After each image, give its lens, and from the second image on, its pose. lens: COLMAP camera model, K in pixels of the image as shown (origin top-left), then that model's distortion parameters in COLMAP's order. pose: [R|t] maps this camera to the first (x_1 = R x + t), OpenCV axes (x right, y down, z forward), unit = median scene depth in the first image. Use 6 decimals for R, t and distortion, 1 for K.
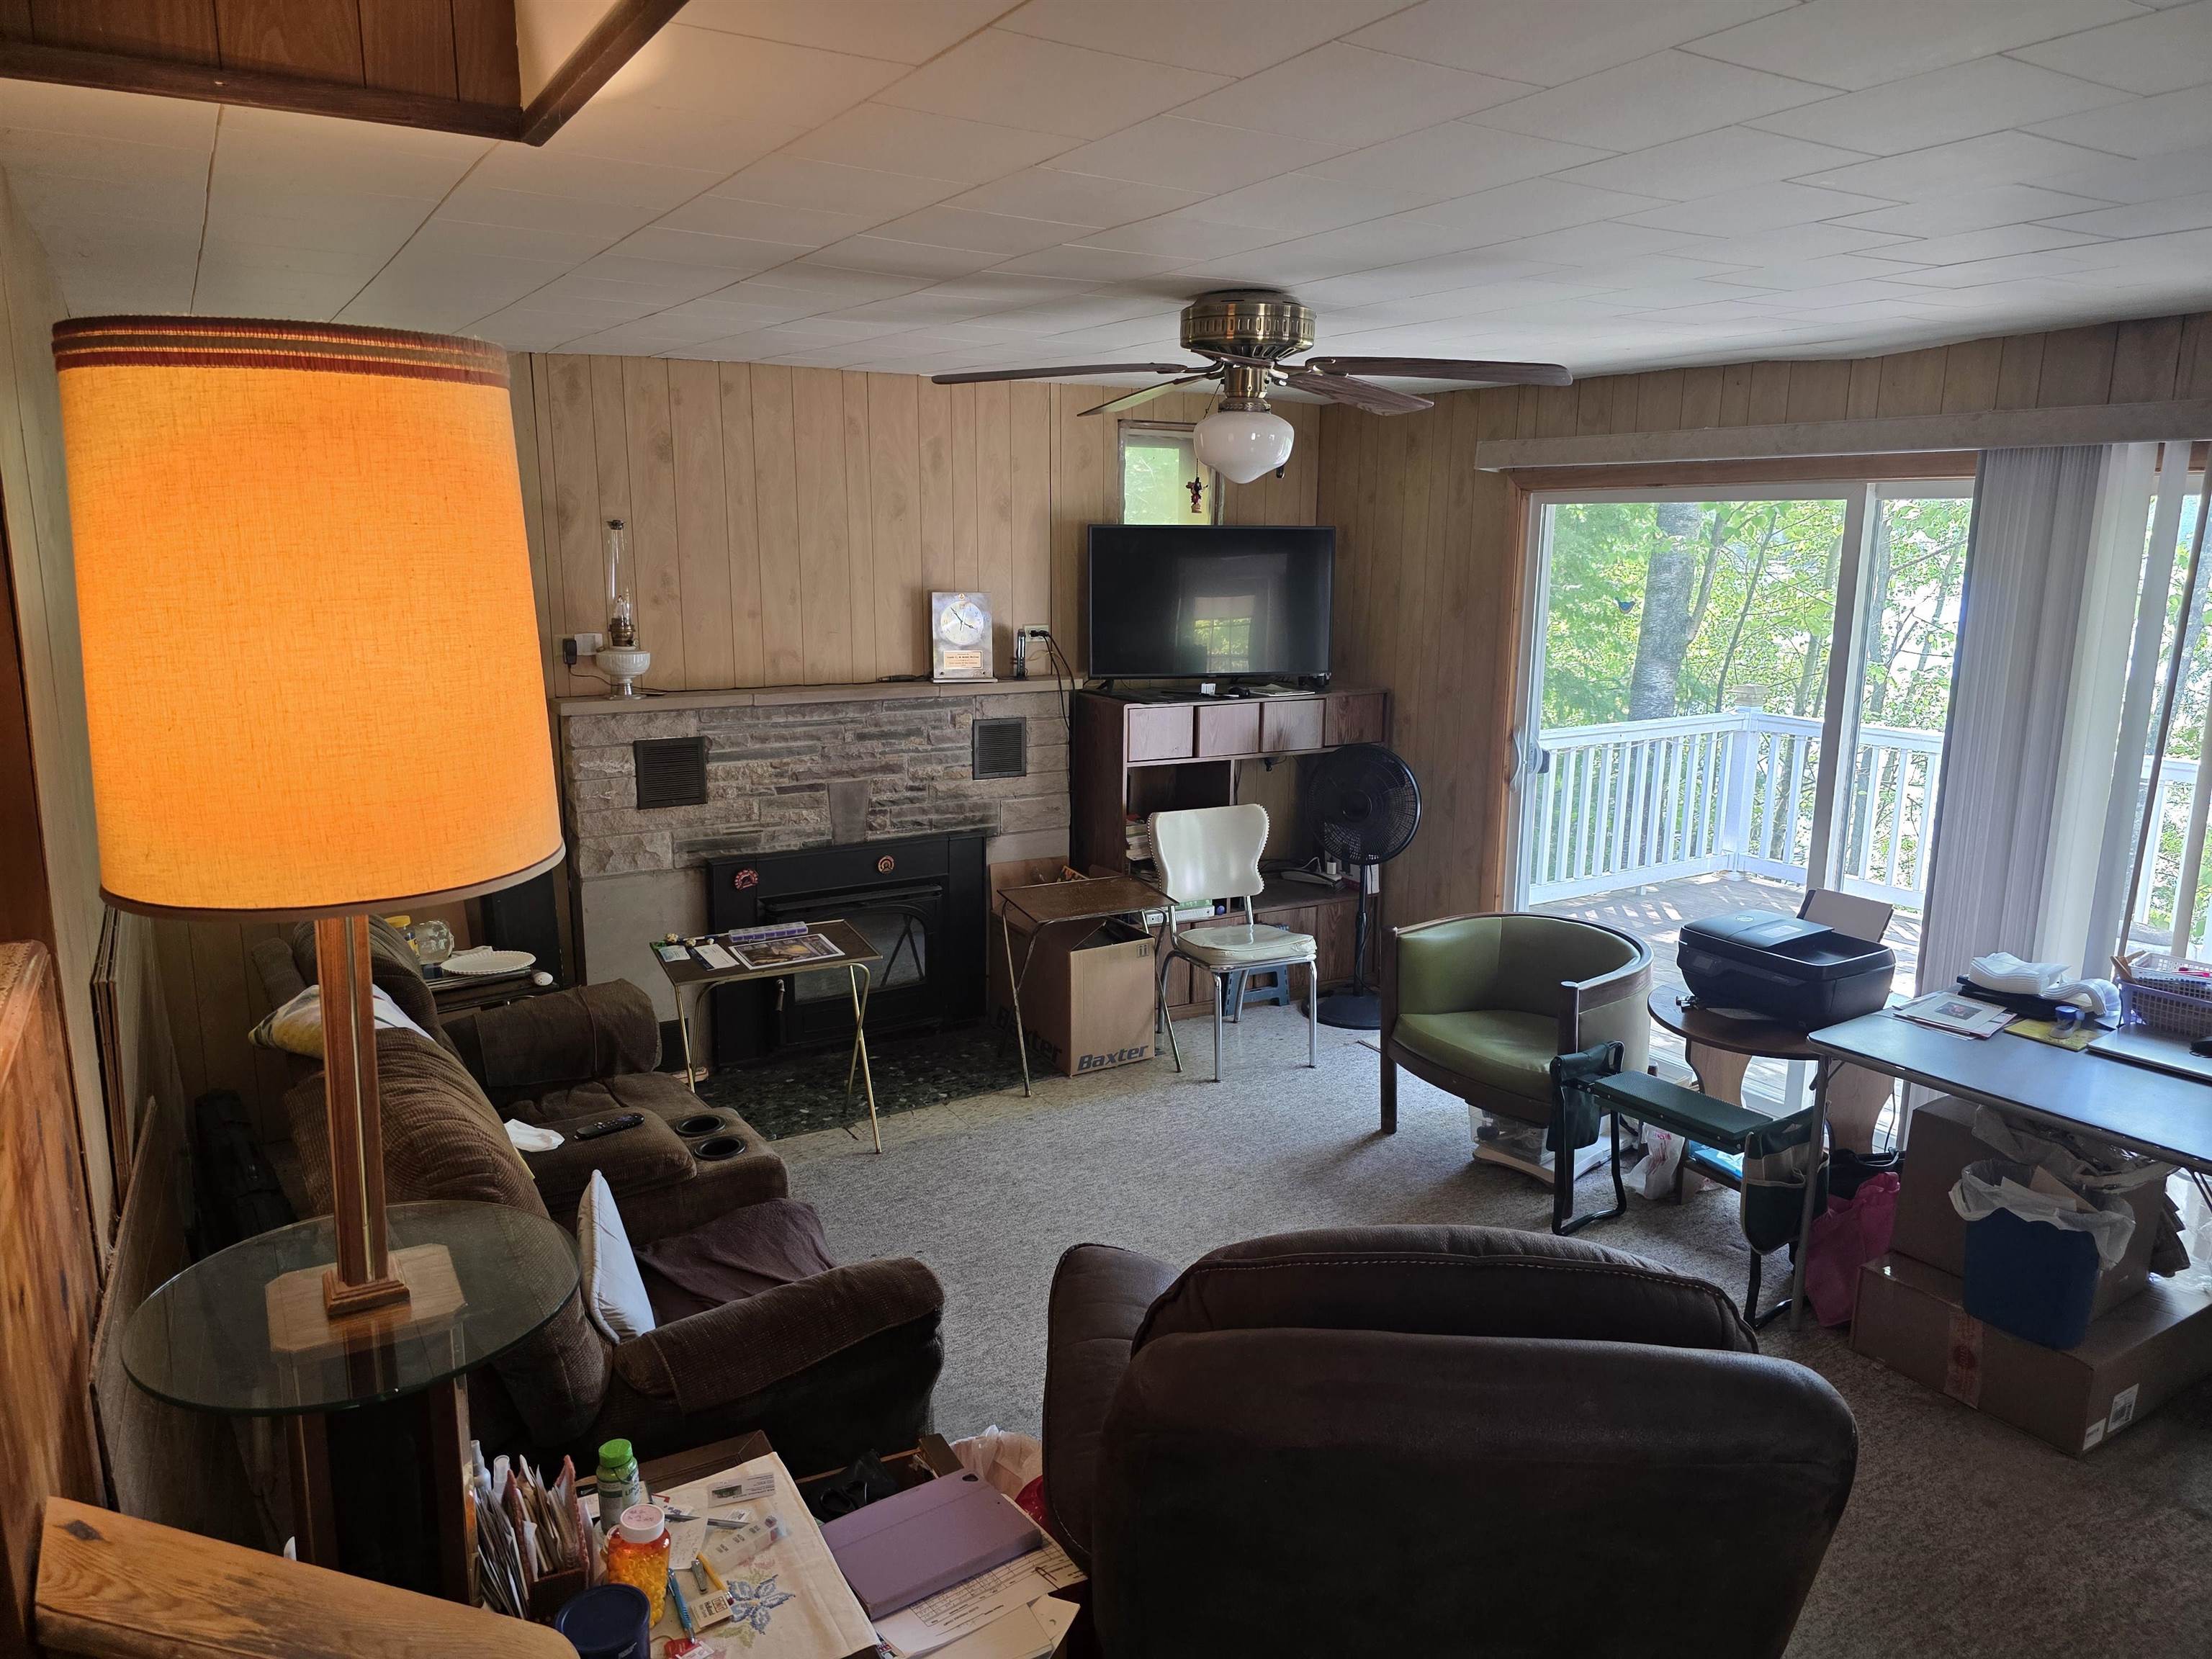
lens RADIAL K [[1484.5, 0, 1110.9], [0, 1484.5, 826.2], [0, 0, 1]] dist [0.073277, -0.054149]
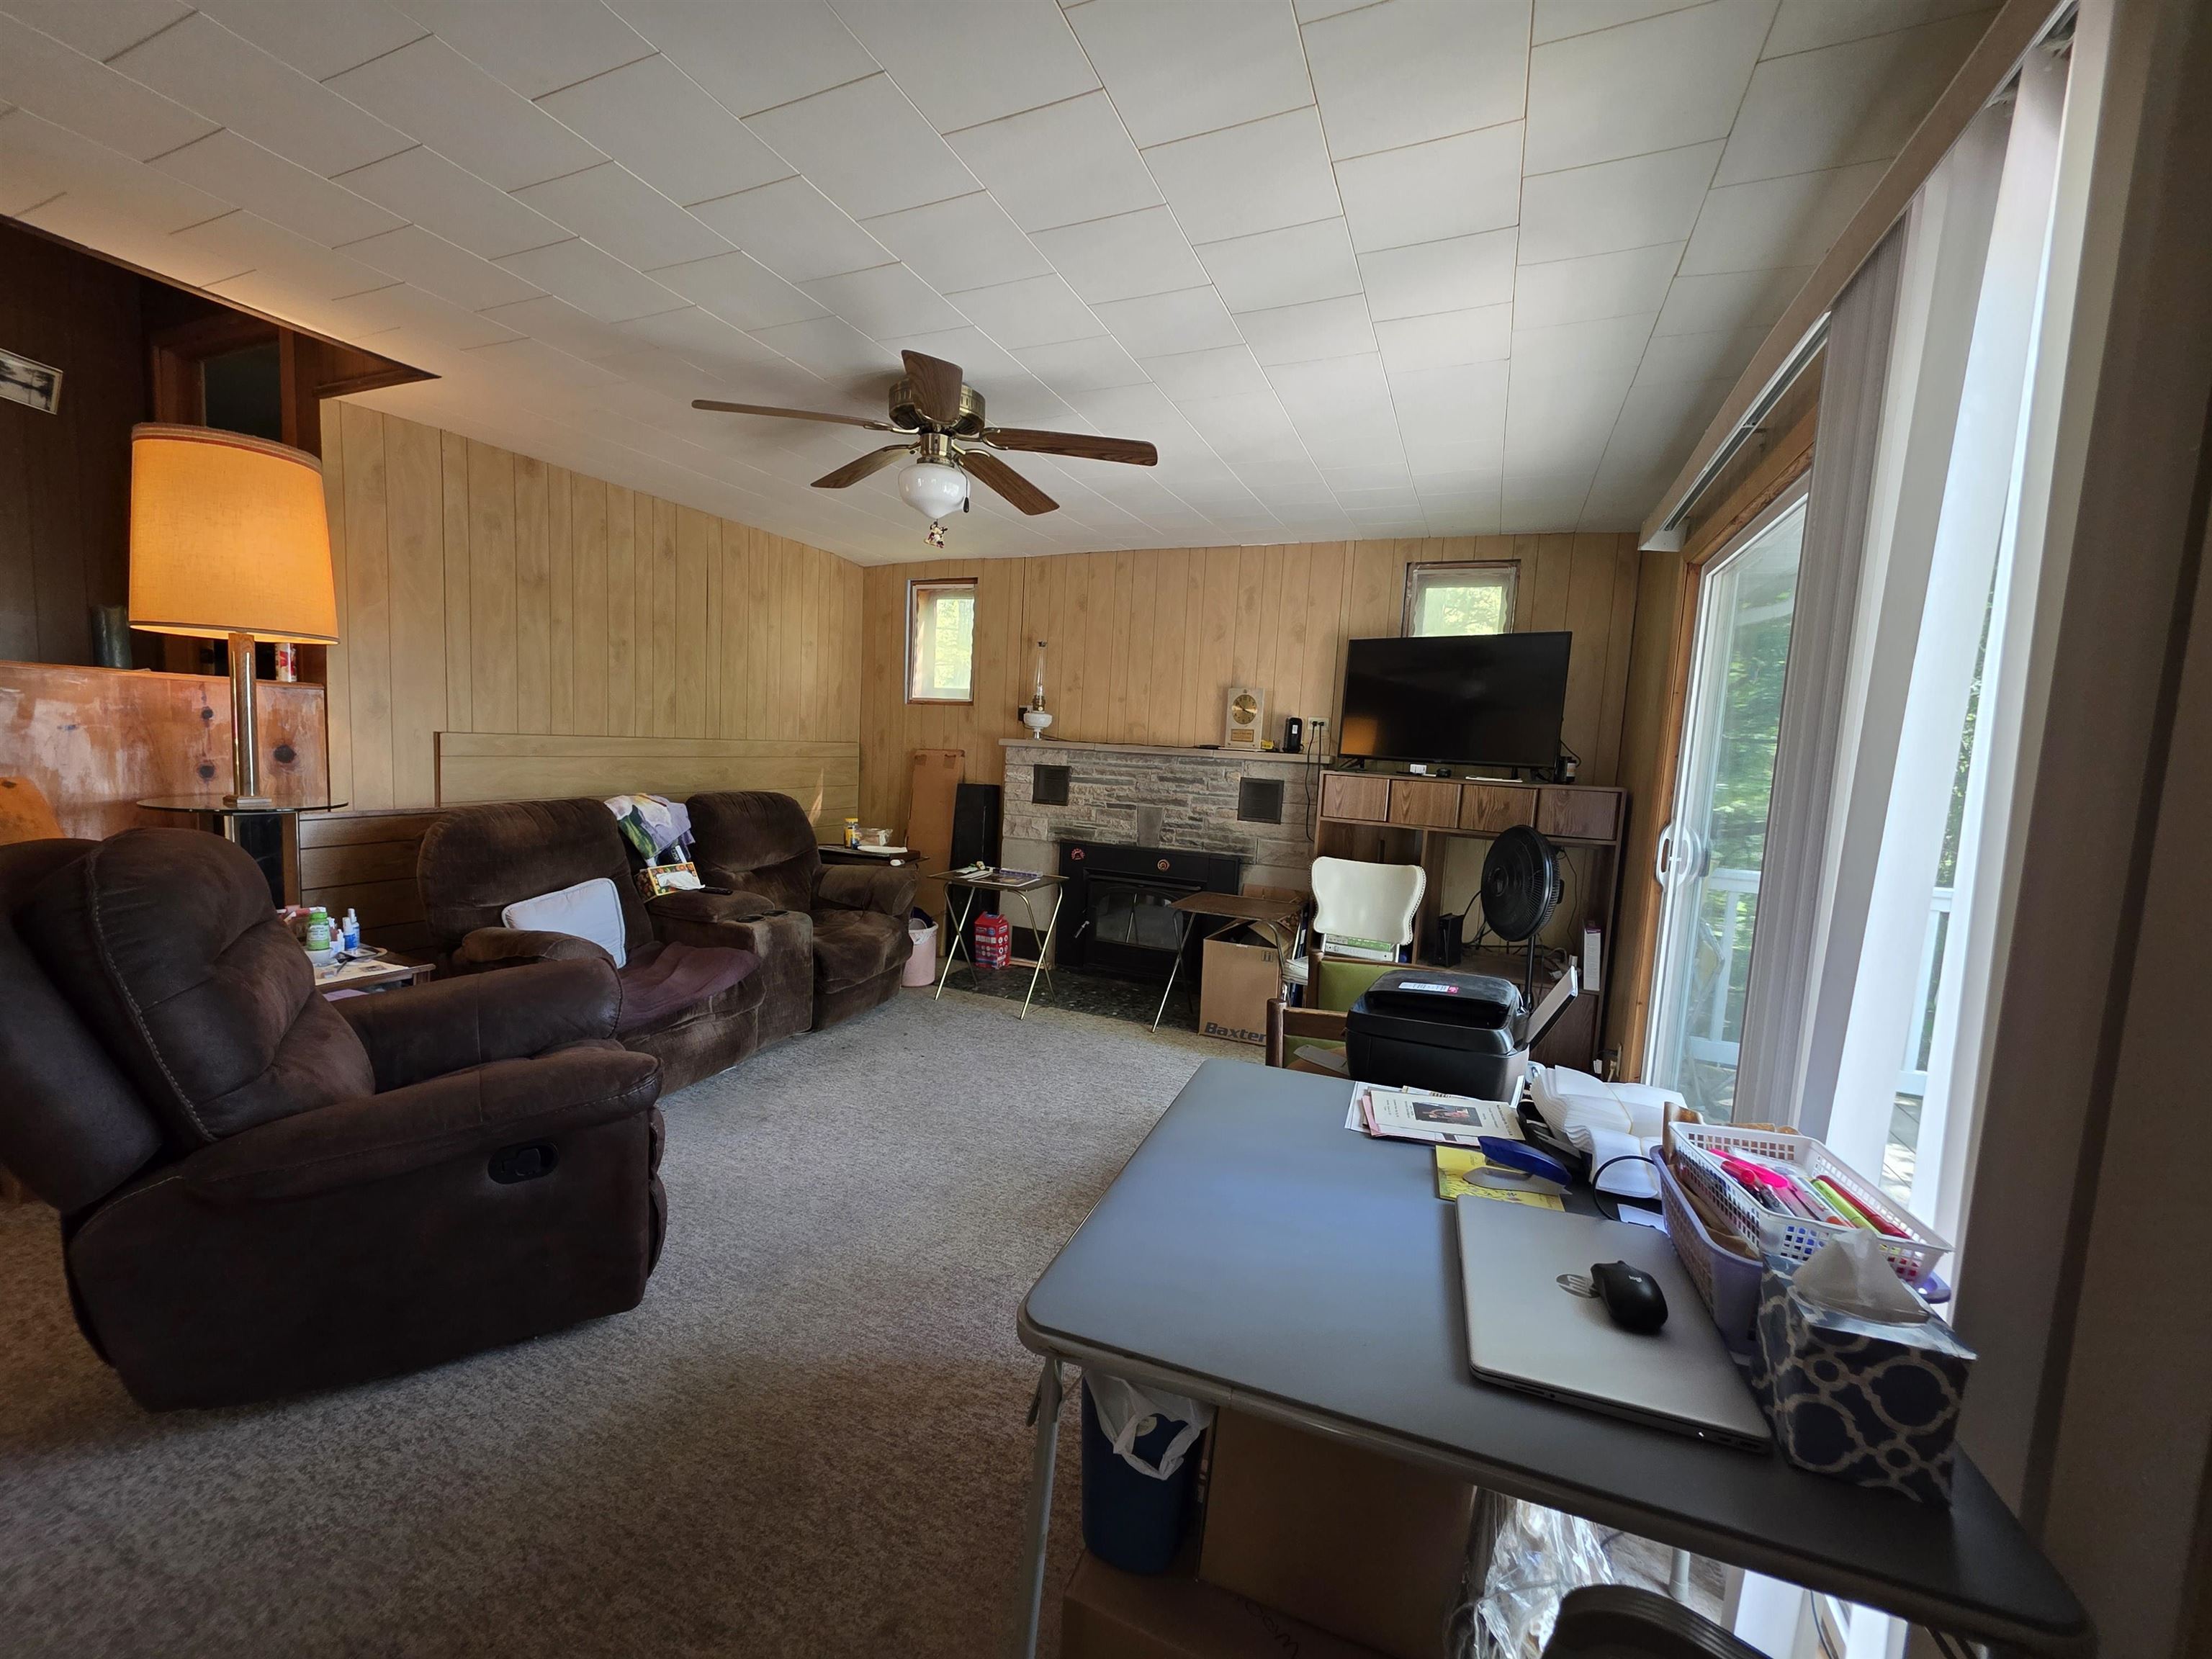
lens RADIAL K [[885.2, 0, 1093.5], [0, 885.2, 831.1], [0, 0, 1]] dist [0.003017, -0.000695]
pose [[0.567381, 0.102542, -0.817046, 0.580551], [-0.207483, 0.978006, -0.021339, 0.028431], [0.796887, 0.181630, 0.576178, 0.457788]]
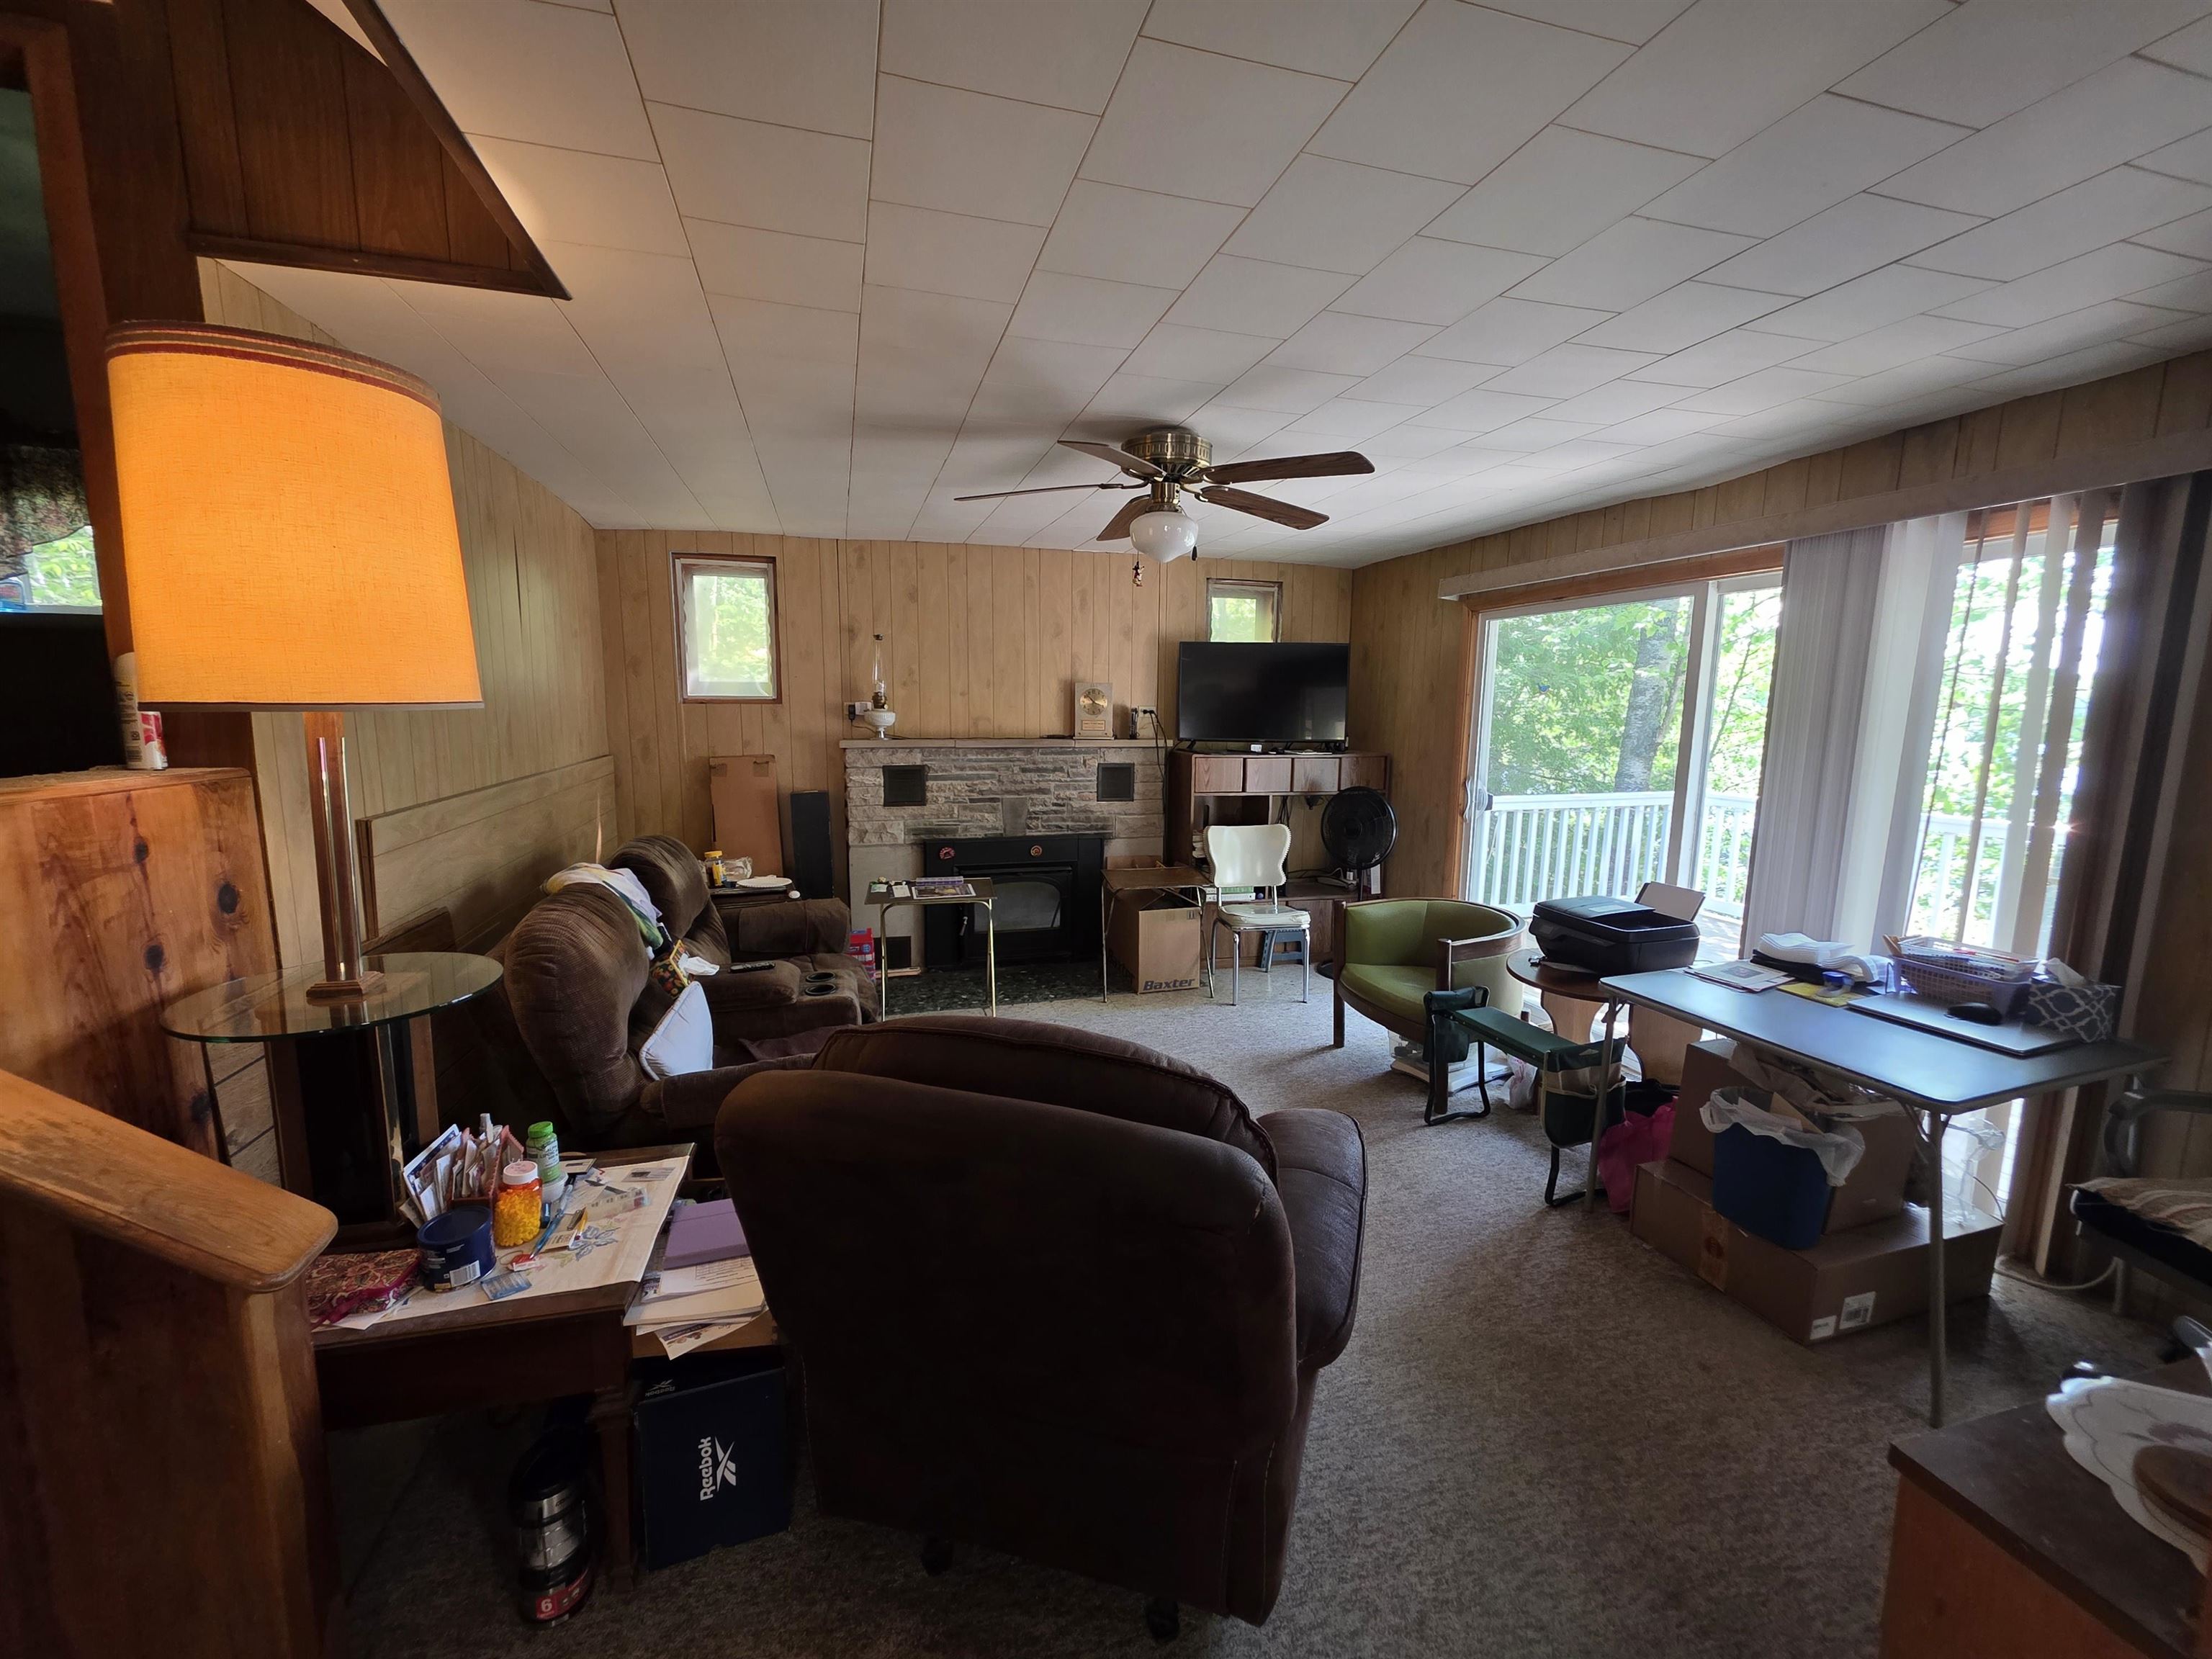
lens RADIAL K [[885.2, 0, 1093.5], [0, 885.2, 831.1], [0, 0, 1]] dist [0.003017, -0.000695]
pose [[0.963528, 0.038864, -0.264769, 0.172058], [-0.053763, 0.997338, -0.049257, 0.052133], [0.262150, 0.061695, 0.963053, 0.107641]]
